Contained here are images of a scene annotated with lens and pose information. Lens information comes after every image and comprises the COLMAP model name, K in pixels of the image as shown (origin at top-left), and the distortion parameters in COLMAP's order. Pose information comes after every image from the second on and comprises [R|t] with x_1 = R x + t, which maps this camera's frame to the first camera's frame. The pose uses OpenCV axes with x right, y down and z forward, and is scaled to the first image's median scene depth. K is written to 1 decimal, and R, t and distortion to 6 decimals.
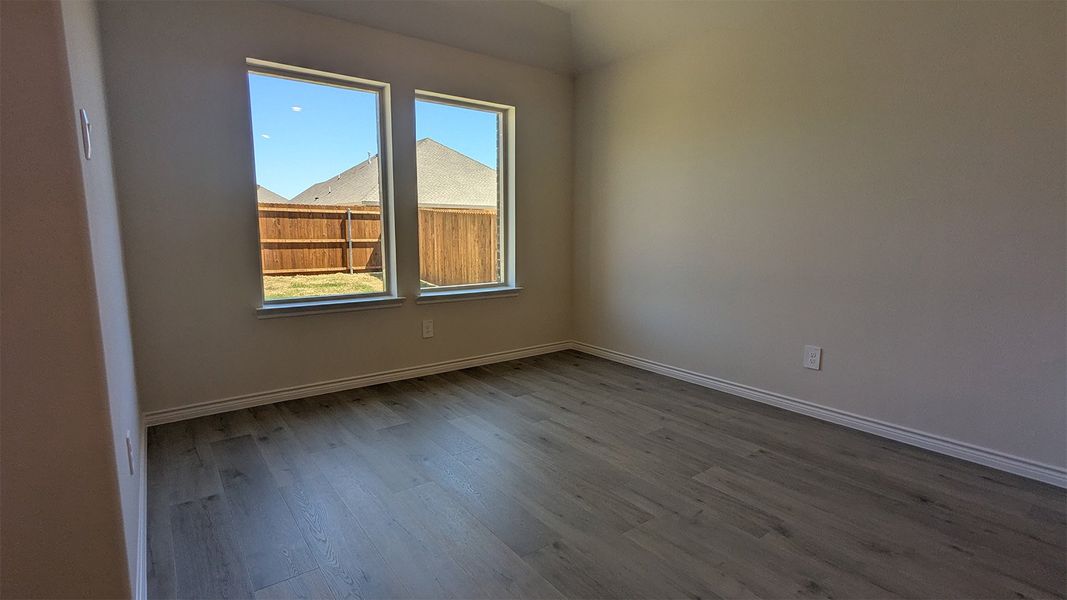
lens RADIAL K [[501.1, 0, 533.5], [0, 501.1, 300.0], [0, 0, 1]] dist [-0.000613, 0.000056]
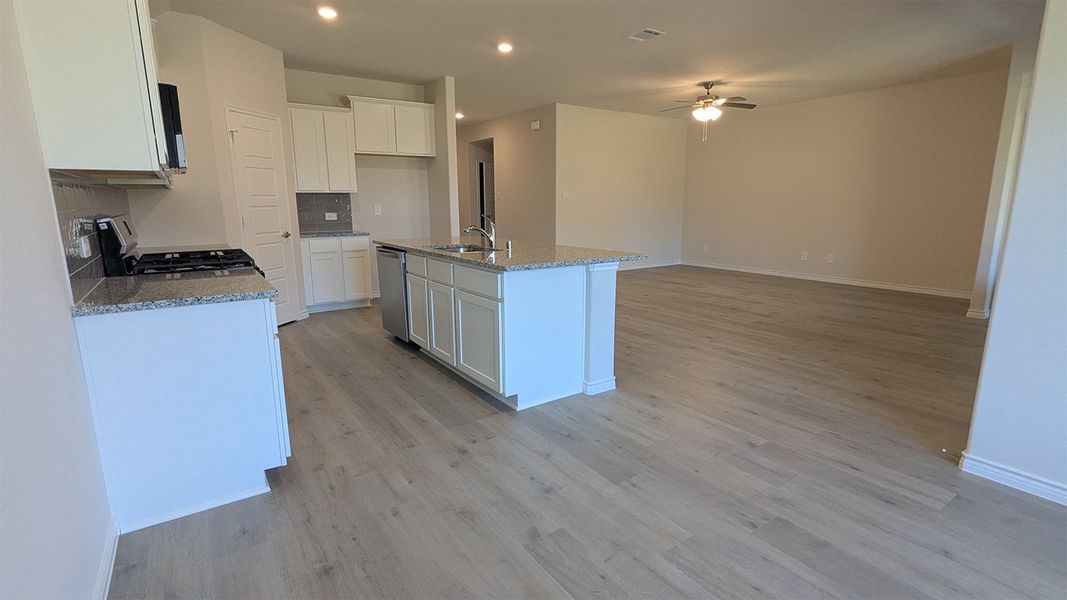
lens RADIAL K [[501.1, 0, 533.5], [0, 501.1, 300.0], [0, 0, 1]] dist [-0.000613, 0.000056]
pose [[-0.999012, -0.008983, 0.043525, 0.442771], [0.005722, 0.945211, 0.326409, -0.309951], [-0.044072, 0.326336, -0.944226, 1.743791]]
